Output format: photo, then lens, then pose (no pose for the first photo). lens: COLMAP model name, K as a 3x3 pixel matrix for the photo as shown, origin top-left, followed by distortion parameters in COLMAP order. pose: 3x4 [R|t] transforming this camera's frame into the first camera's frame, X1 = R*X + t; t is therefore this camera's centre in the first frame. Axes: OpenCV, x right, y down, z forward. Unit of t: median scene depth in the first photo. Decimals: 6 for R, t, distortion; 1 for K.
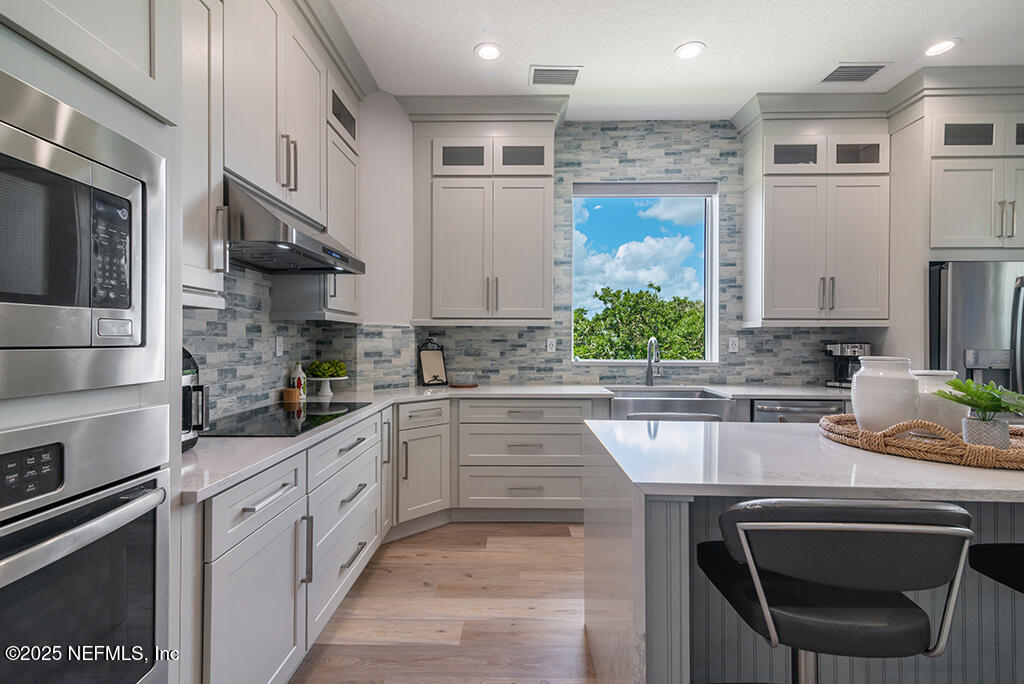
lens RADIAL K [[460.7, 0, 512.2], [0, 460.7, 342.3], [0, 0, 1]] dist [0.012830, -0.002273]
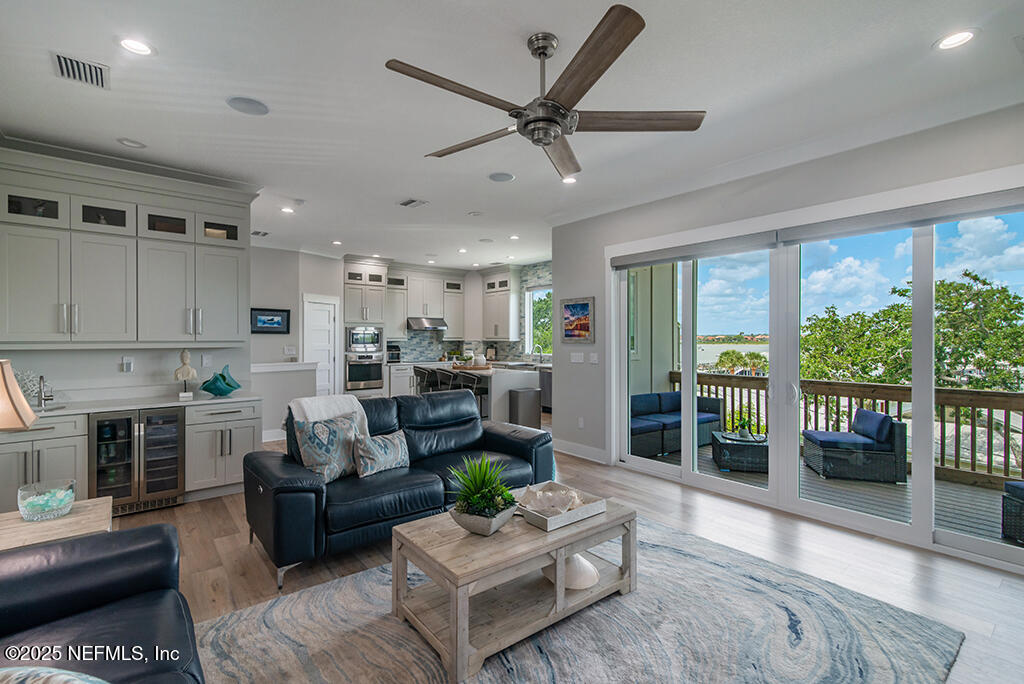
lens RADIAL K [[460.7, 0, 510.2], [0, 460.7, 339.1], [0, 0, 1]] dist [0.012830, -0.002273]
pose [[0.641735, 0.001052, -0.766926, 2.191415], [-0.001687, 0.999999, -0.000040, -0.043527], [0.766925, 0.001320, 0.641735, -0.824412]]
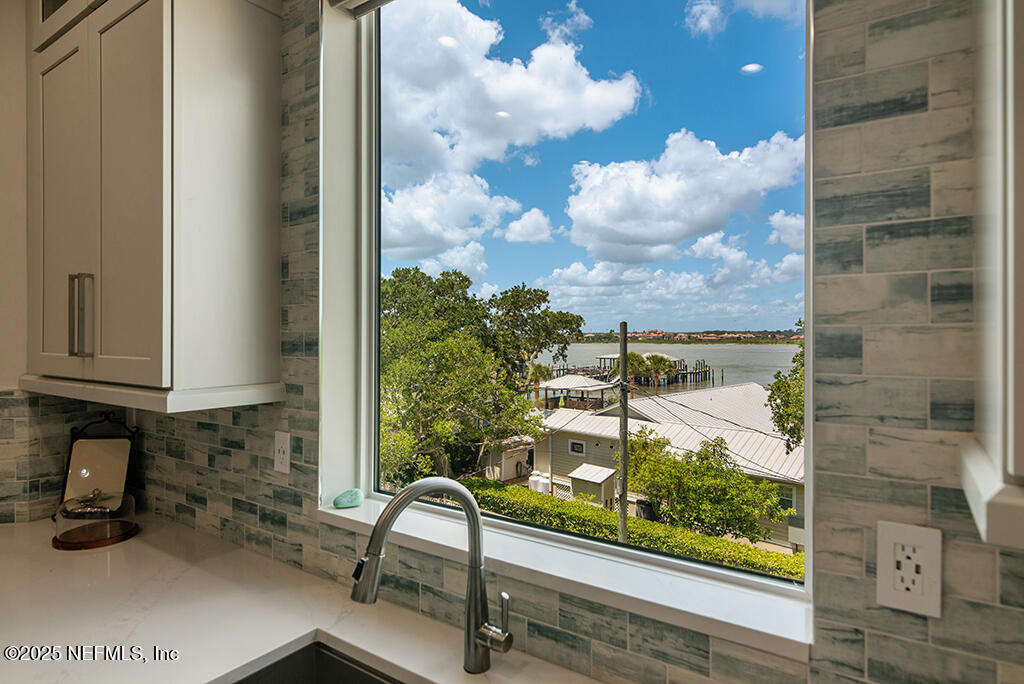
lens RADIAL K [[577.1, 0, 507.8], [0, 577.1, 335.7], [0, 0, 1]] dist [0.006225, -0.000493]
pose [[0.828771, -0.004143, -0.559572, 0.481490], [0.002389, 0.999990, -0.003865, -0.081597], [0.559582, 0.001867, 0.828773, 0.744658]]
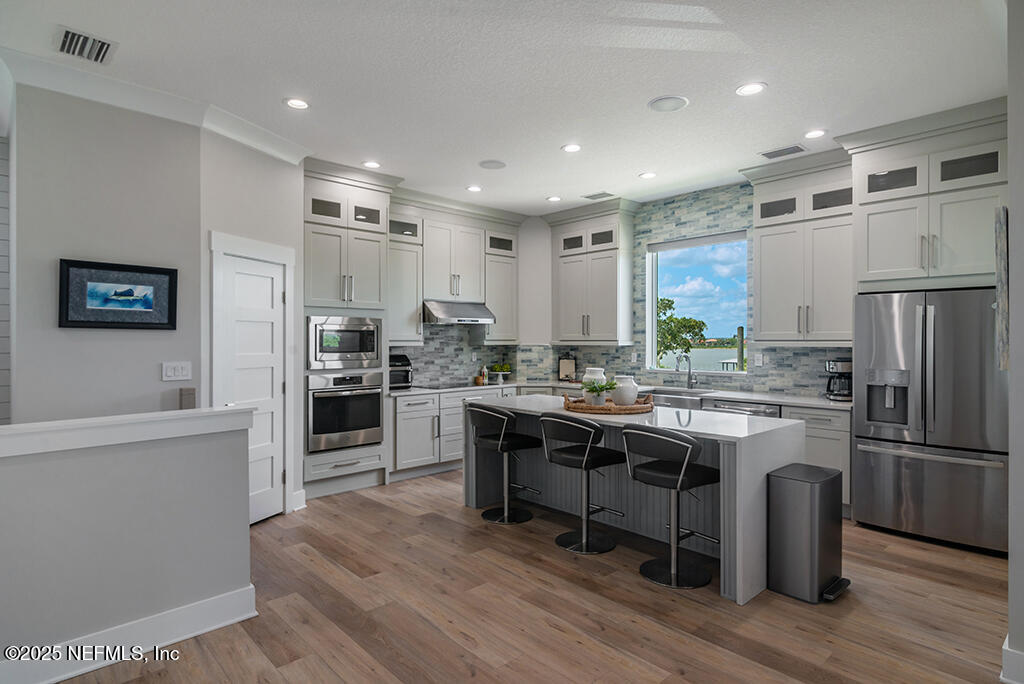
lens RADIAL K [[553.0, 0, 510.0], [0, 553.0, 342.2], [0, 0, 1]] dist [0.002121, -0.005191]
pose [[0.695025, -0.001597, -0.718984, 1.091618], [0.000839, 0.999999, -0.001410, -0.040952], [0.718985, 0.000377, 0.695025, -0.510312]]
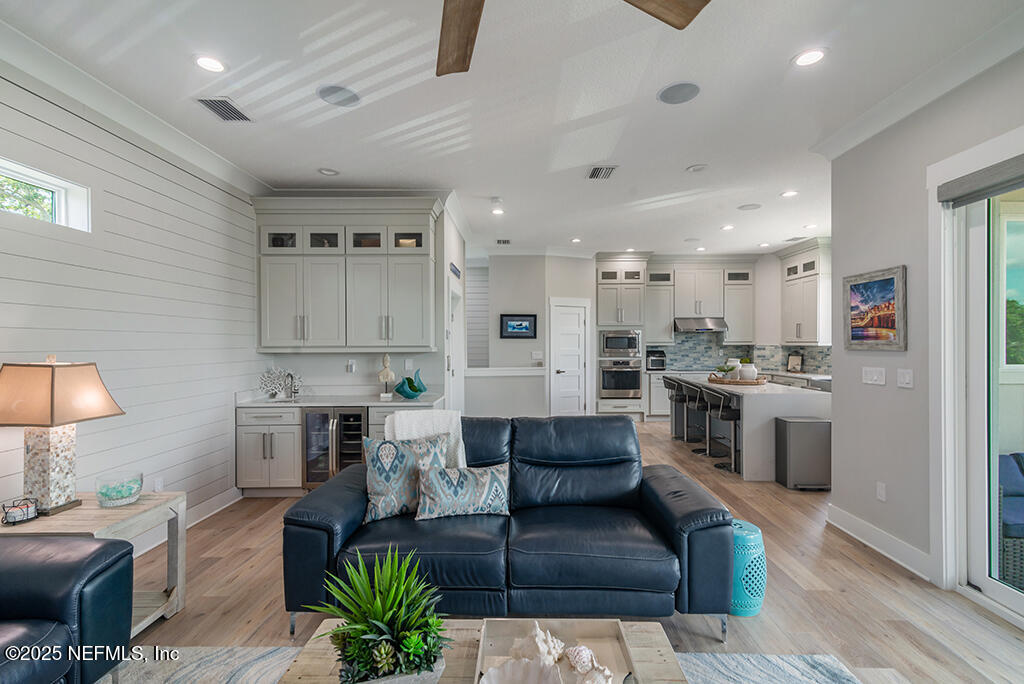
lens RADIAL K [[460.7, 0, 518.0], [0, 460.7, 344.6], [0, 0, 1]] dist [0.012830, -0.002273]
pose [[0.006879, 0.003008, -0.999972, 2.033708], [0.000863, 0.999995, 0.003014, -0.044468], [0.999976, -0.000883, 0.006876, -0.348557]]
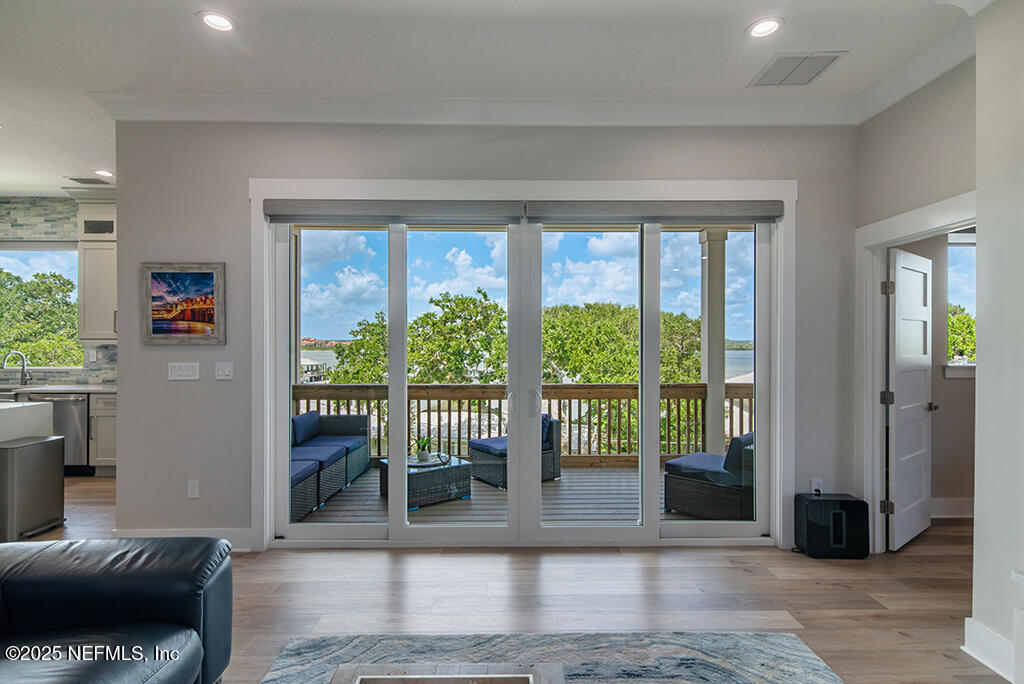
lens RADIAL K [[500.1, 0, 521.4], [0, 500.1, 346.3], [0, 0, 1]] dist [-0.012236, 0.000588]
pose [[0.997900, 0.000859, 0.064771, 1.709425], [-0.001030, 0.999996, 0.002610, -0.030616], [-0.064769, -0.002671, 0.997897, -0.608039]]
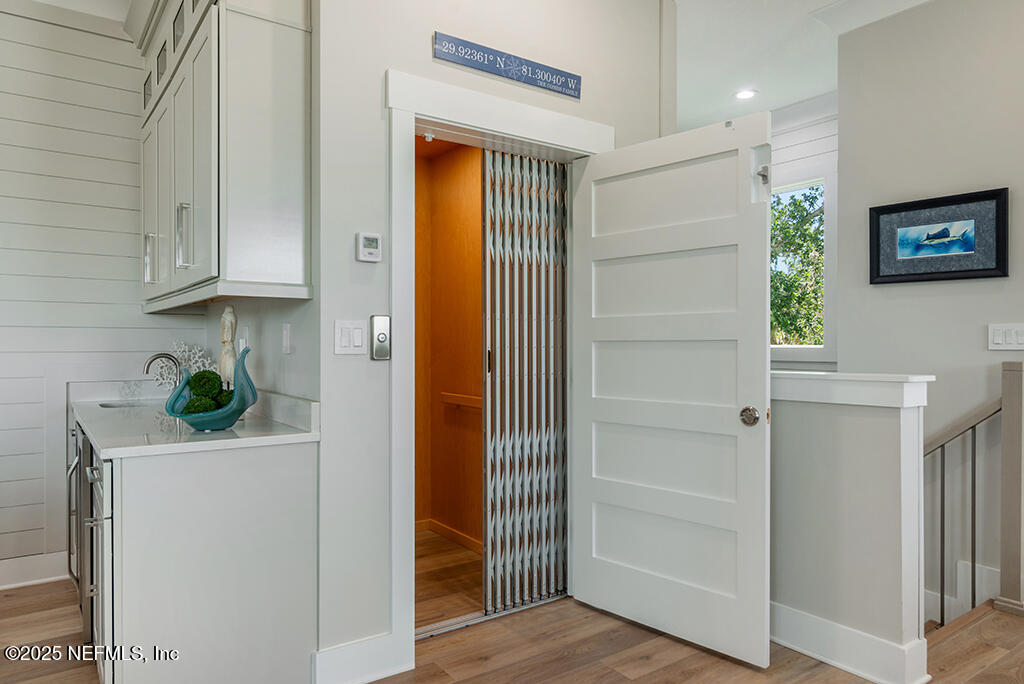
lens RADIAL K [[671.5, 0, 511.3], [0, 671.5, 339.4], [0, 0, 1]] dist [0.008469, 0.002512]
pose [[-0.804131, 0.001950, -0.594449, 0.946935], [0.000518, 0.999997, 0.002579, 0.010138], [0.594452, 0.001766, -0.804129, 0.056895]]
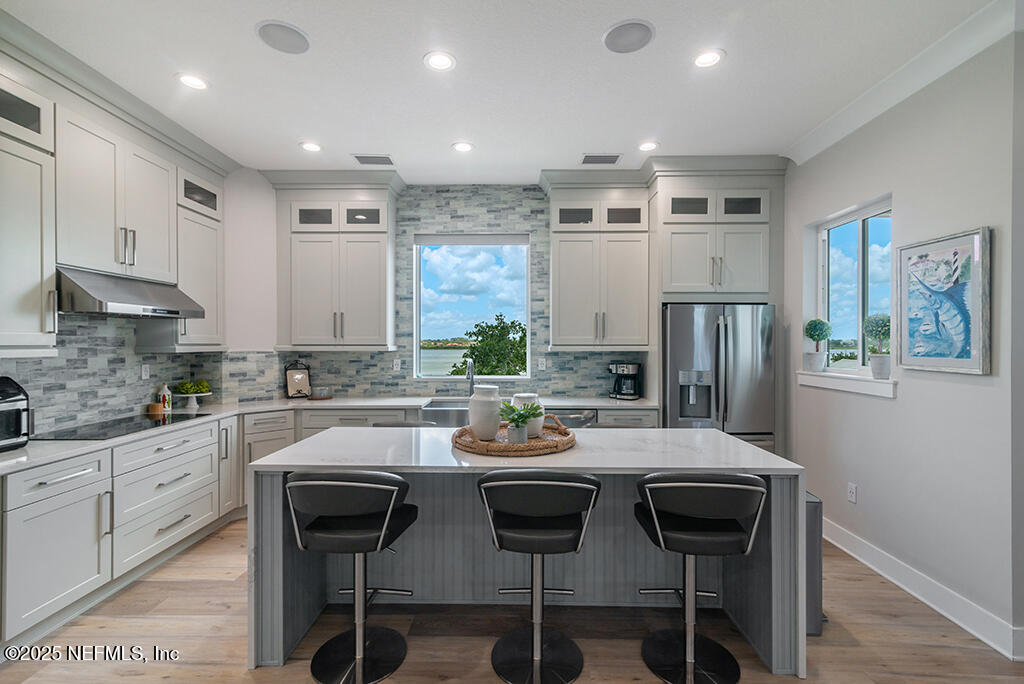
lens RADIAL K [[460.7, 0, 513.8], [0, 460.7, 344.7], [0, 0, 1]] dist [0.012830, -0.002273]
pose [[0.999987, -0.002546, 0.004506, 0.401563], [0.002542, 0.999996, 0.000803, -0.049269], [-0.004508, -0.000792, 0.999990, -0.248412]]
